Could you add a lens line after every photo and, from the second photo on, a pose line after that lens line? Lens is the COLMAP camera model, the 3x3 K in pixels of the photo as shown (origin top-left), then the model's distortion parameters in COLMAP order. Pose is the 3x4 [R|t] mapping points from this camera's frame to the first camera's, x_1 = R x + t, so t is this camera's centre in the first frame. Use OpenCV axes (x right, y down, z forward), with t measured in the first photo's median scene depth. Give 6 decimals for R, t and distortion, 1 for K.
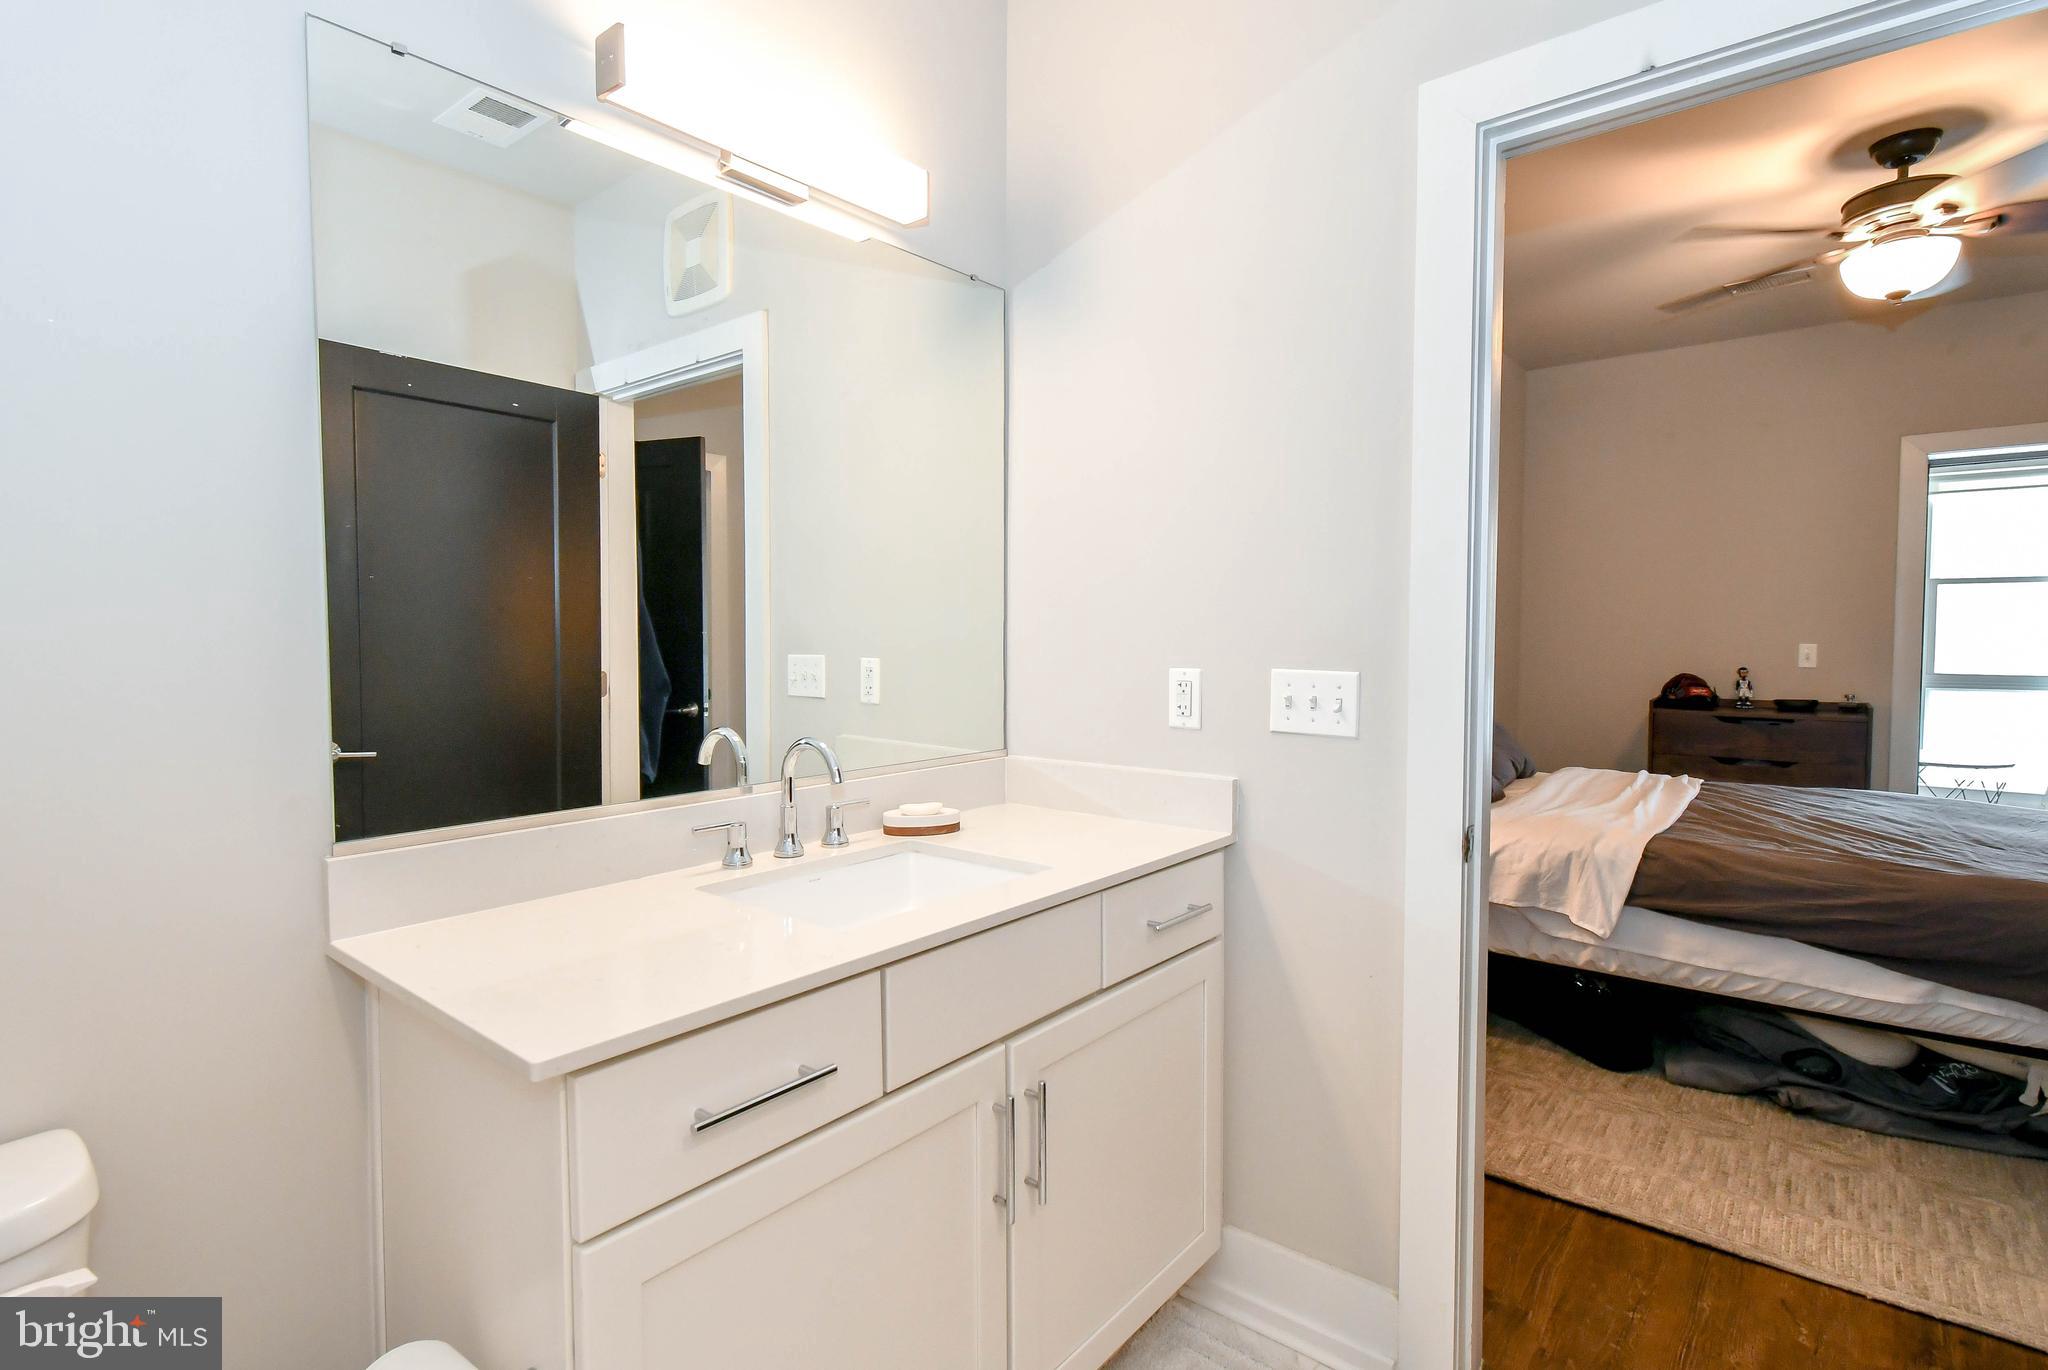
lens RADIAL K [[992.6, 0, 1033.4], [0, 992.6, 675.6], [0, 0, 1]] dist [-0.000926, -0.000399]
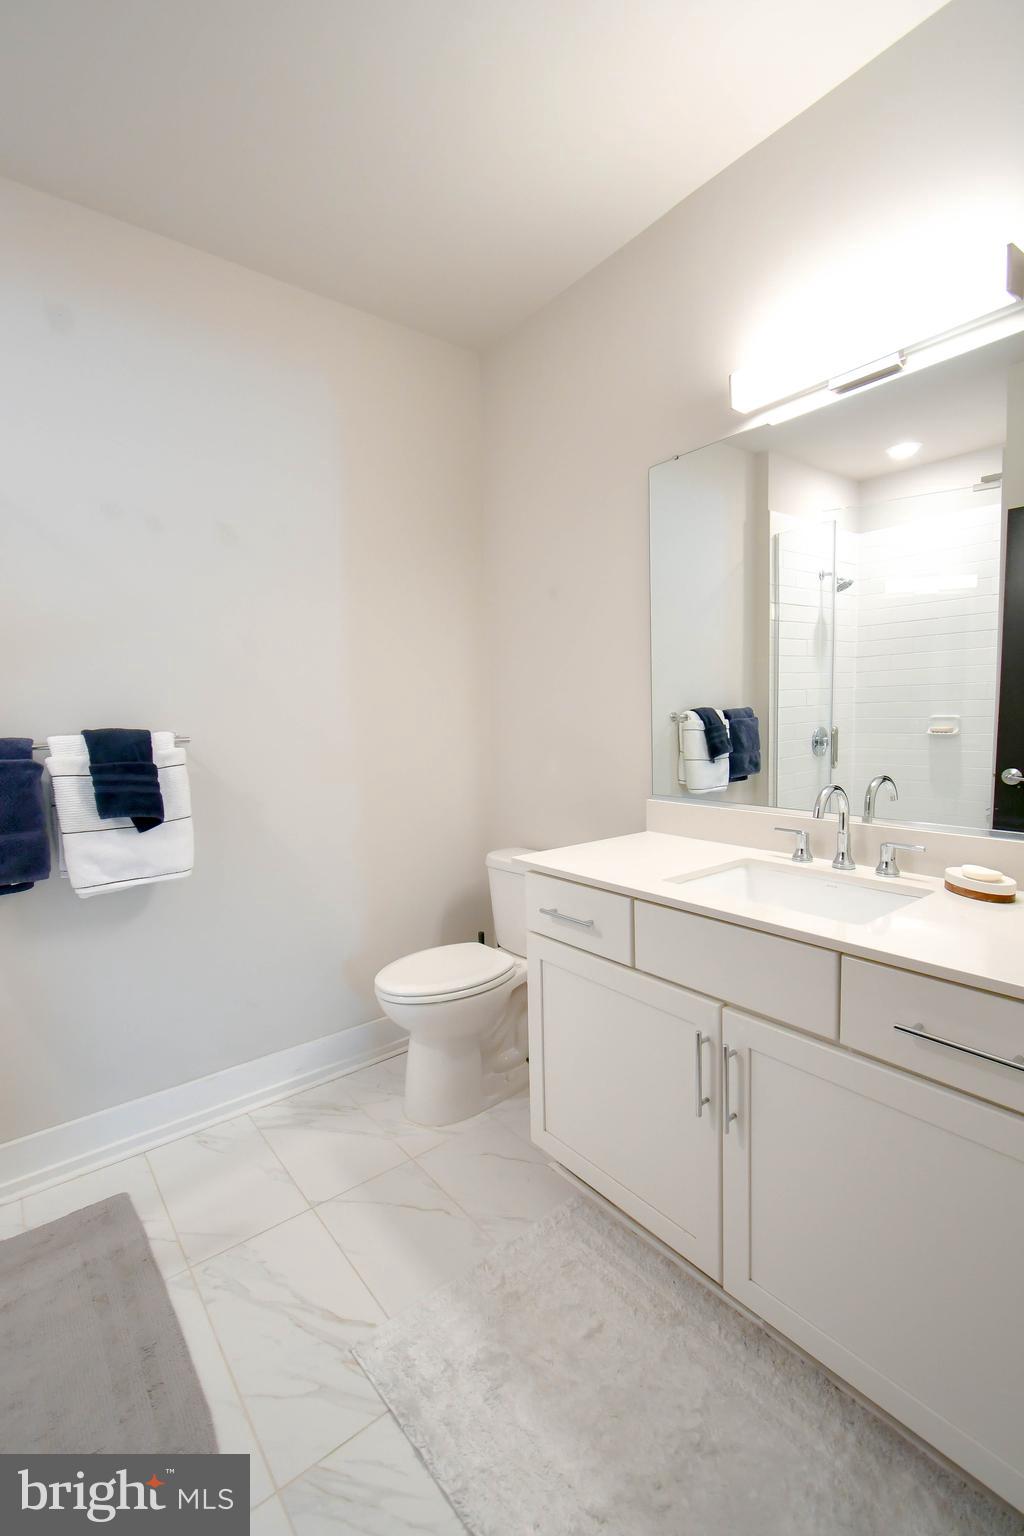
lens RADIAL K [[671.3, 0, 512.0], [0, 671.3, 768.0], [0, 0, 1]] dist [-0.001203, -0.000917]
pose [[-0.203716, 0.080516, -0.975714, 0.784994], [-0.020418, 0.996046, 0.086457, -0.032274], [0.978817, 0.037535, -0.201266, 0.748462]]
